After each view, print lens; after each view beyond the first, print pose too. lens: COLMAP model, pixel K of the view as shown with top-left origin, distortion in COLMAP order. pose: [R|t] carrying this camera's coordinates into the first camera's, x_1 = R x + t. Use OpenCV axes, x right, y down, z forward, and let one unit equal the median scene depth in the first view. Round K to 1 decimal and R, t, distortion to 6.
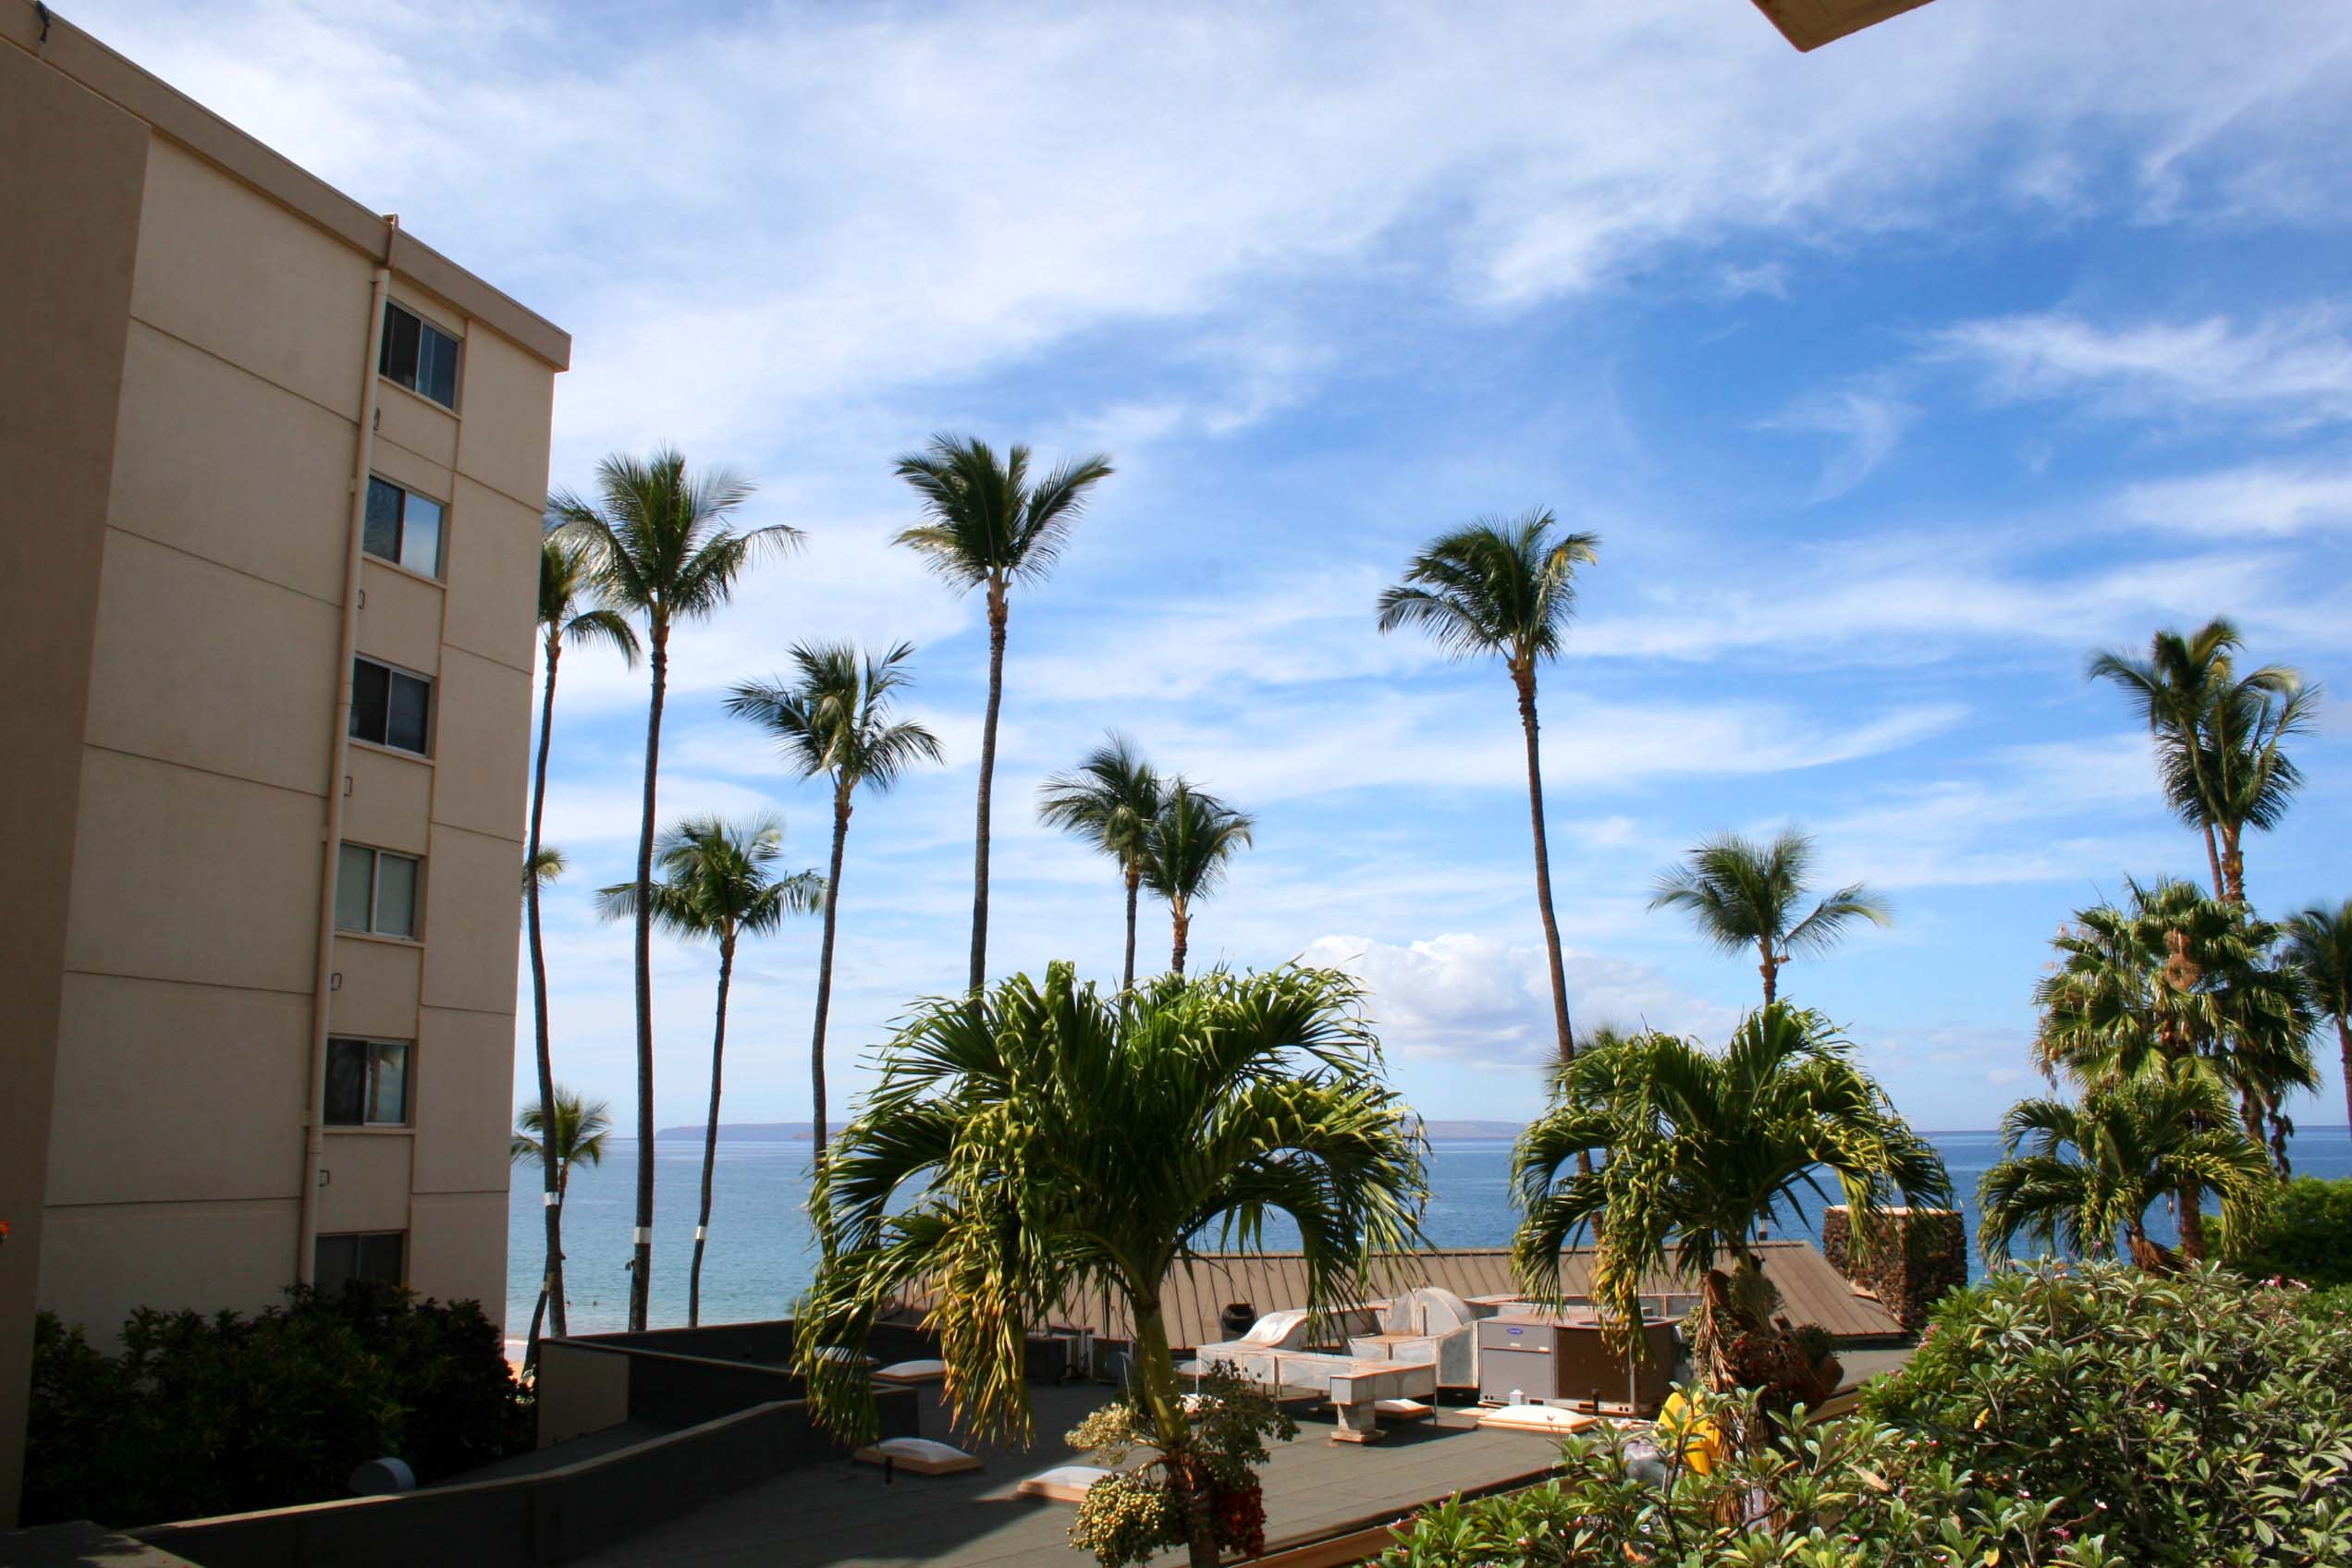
lens RADIAL K [[1932.0, 0, 1179.4], [0, 1932.0, 781.7], [0, 0, 1]] dist [-0.155593, 0.126479]
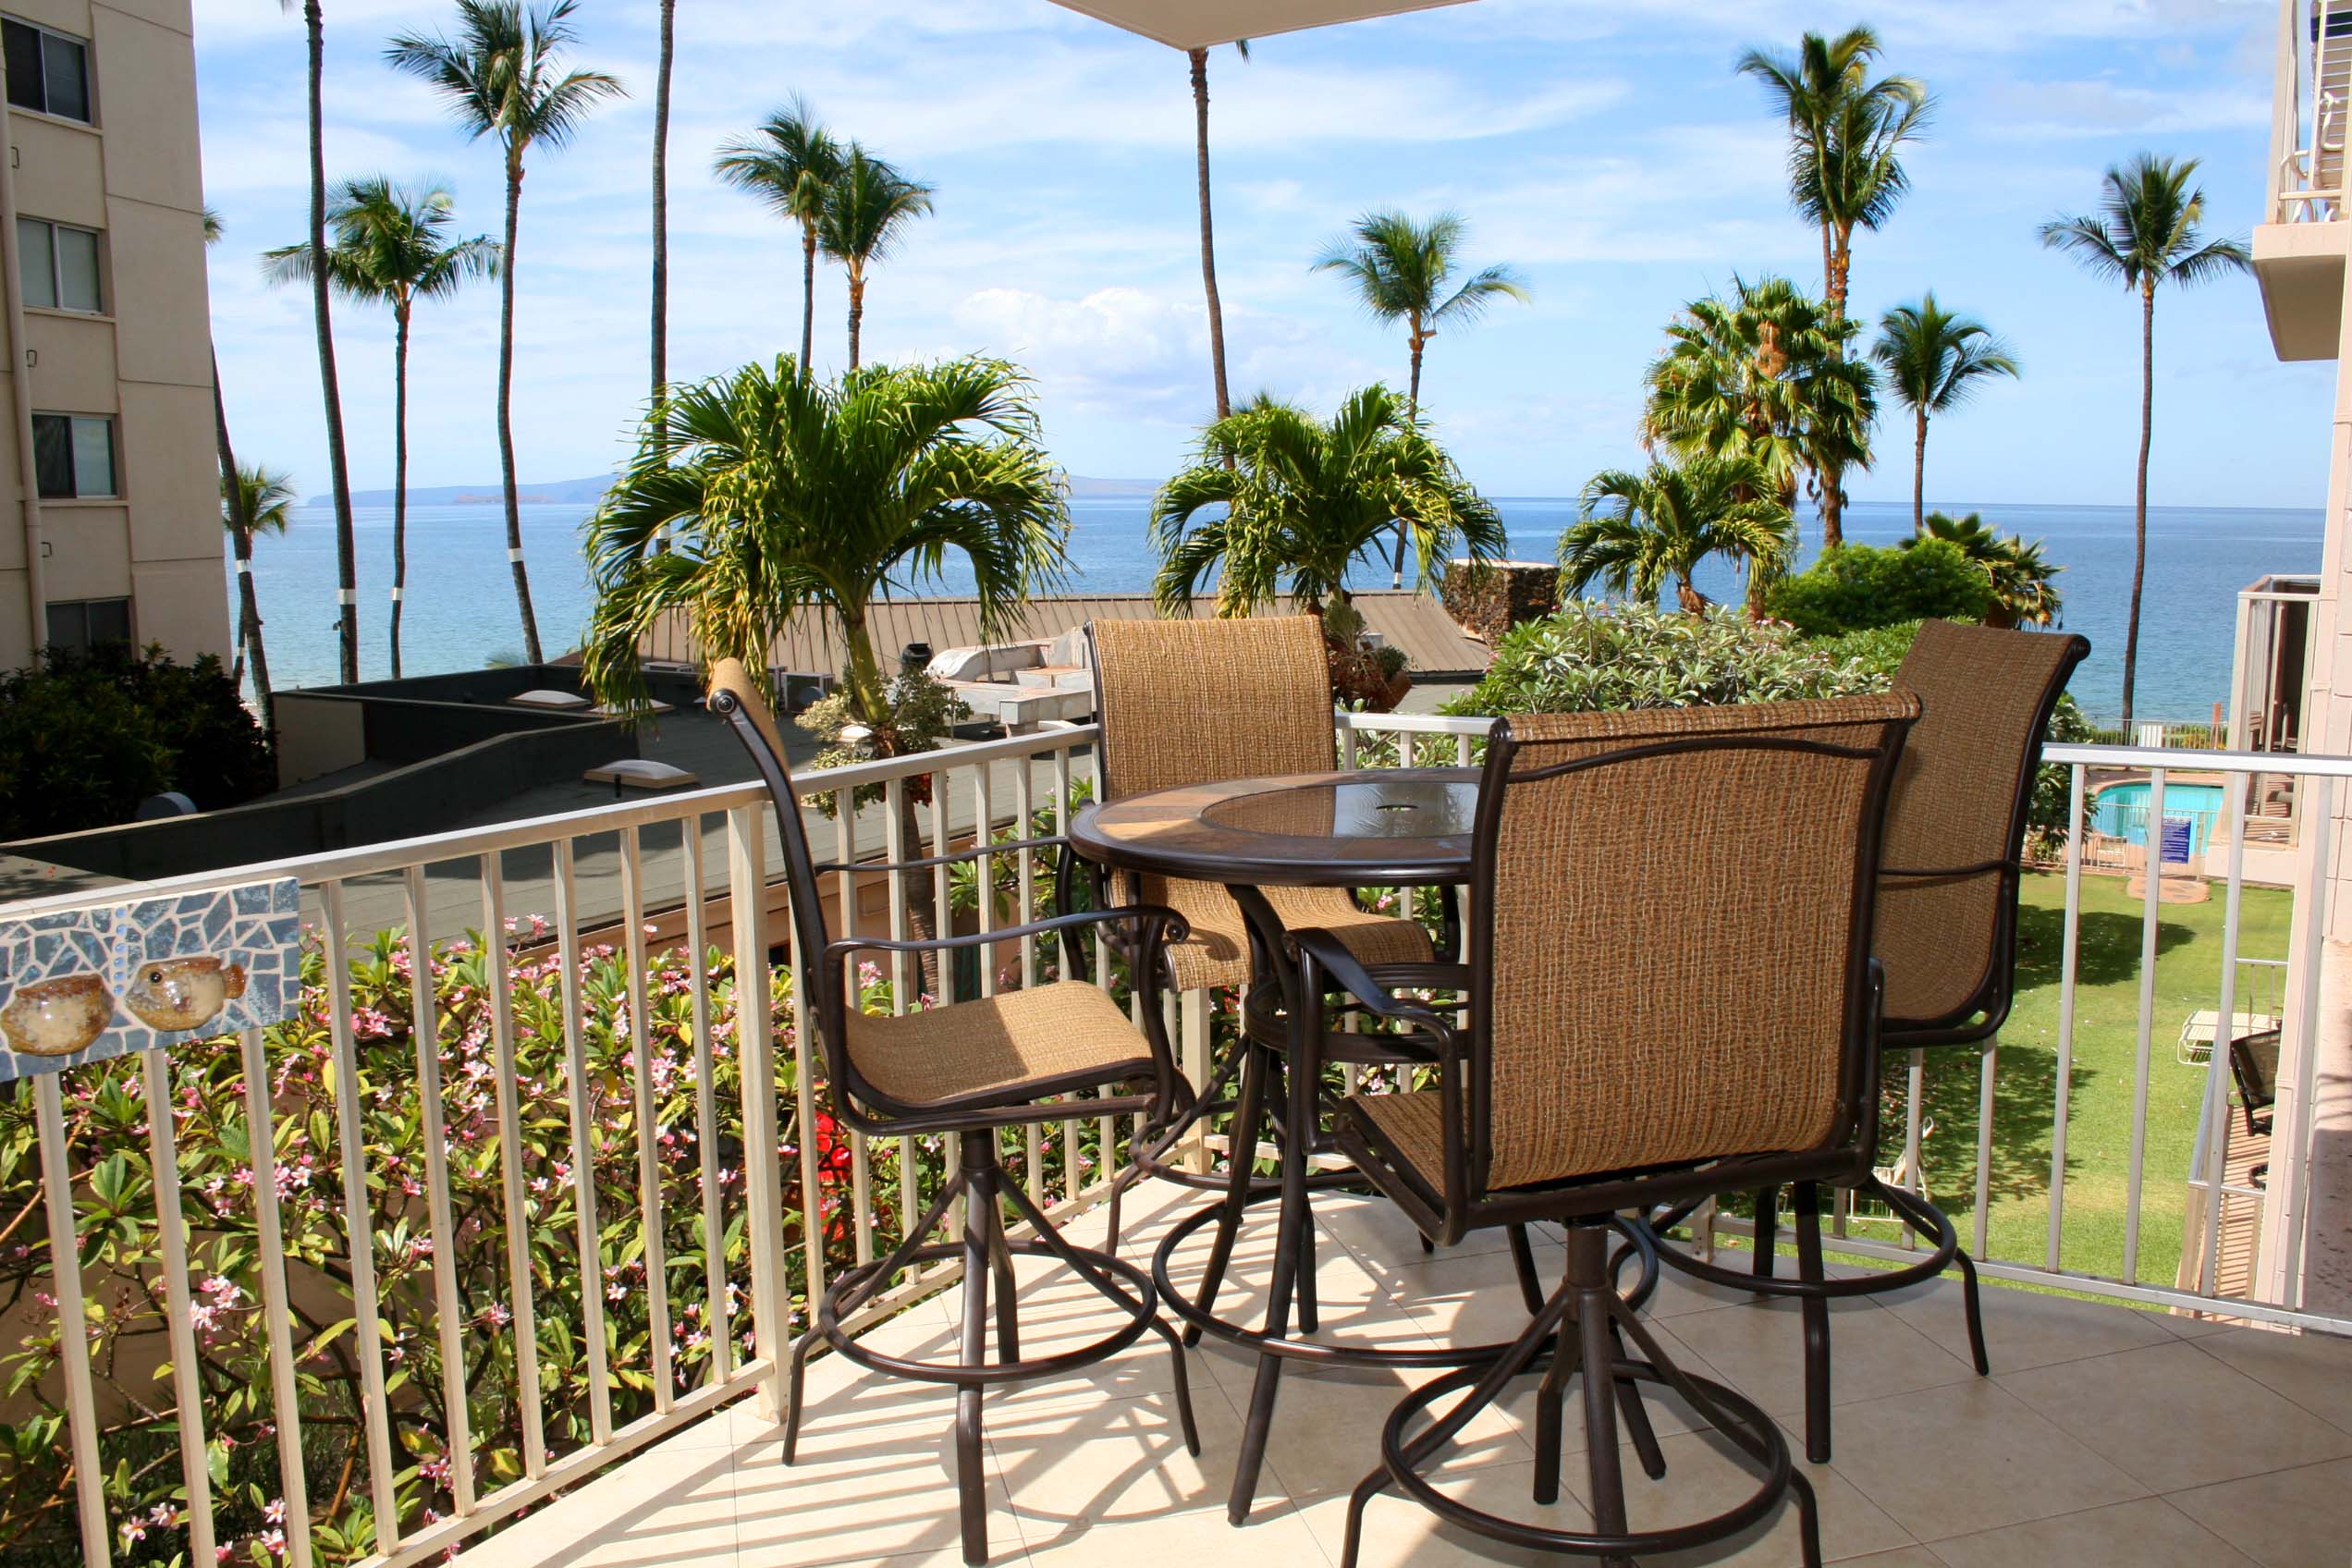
lens RADIAL K [[1932.0, 0, 1171.2], [0, 1932.0, 783.8], [0, 0, 1]] dist [-0.155593, 0.126479]
pose [[0.986718, -0.023270, 0.160768, -0.005190], [-0.030476, 0.945595, 0.323916, -0.014919], [-0.159559, -0.324513, 0.932326, -0.085182]]
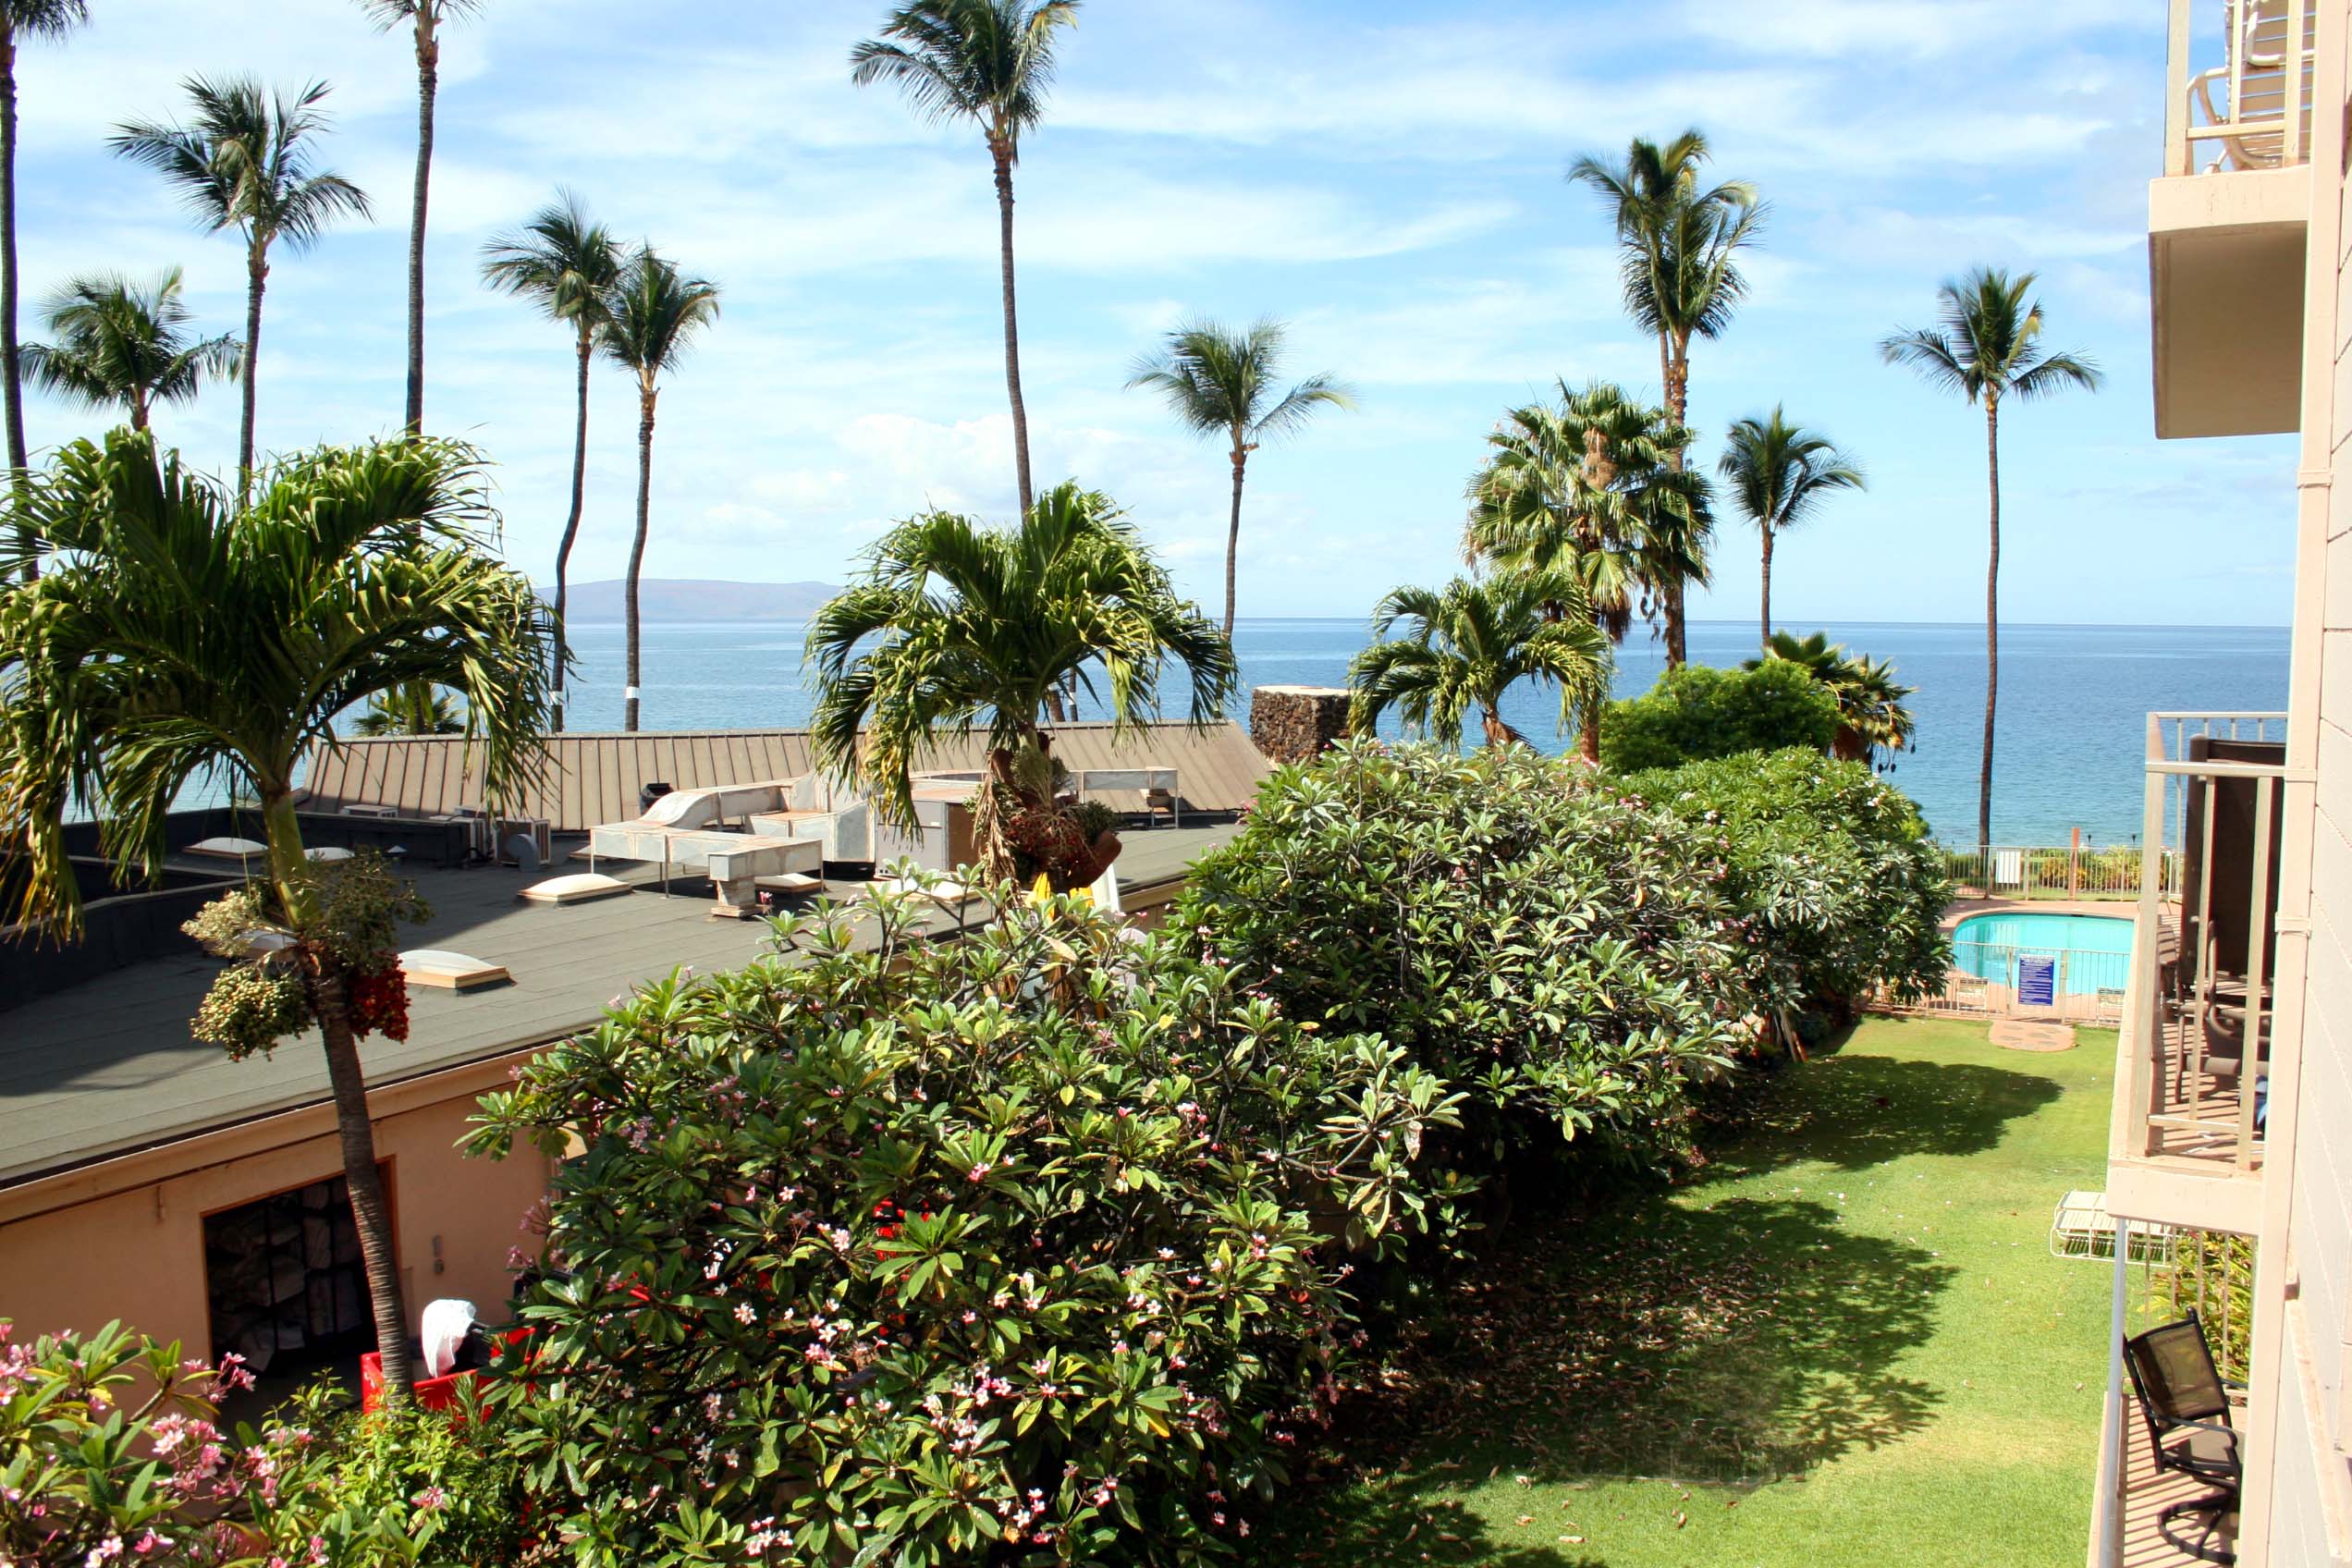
lens RADIAL K [[1932.0, 0, 1175.4], [0, 1932.0, 783.0], [0, 0, 1]] dist [-0.155593, 0.126479]
pose [[0.973562, -0.018949, 0.227637, 0.062552], [-0.042306, 0.964354, 0.261213, 0.001372], [-0.224473, -0.263937, 0.938056, 0.004390]]
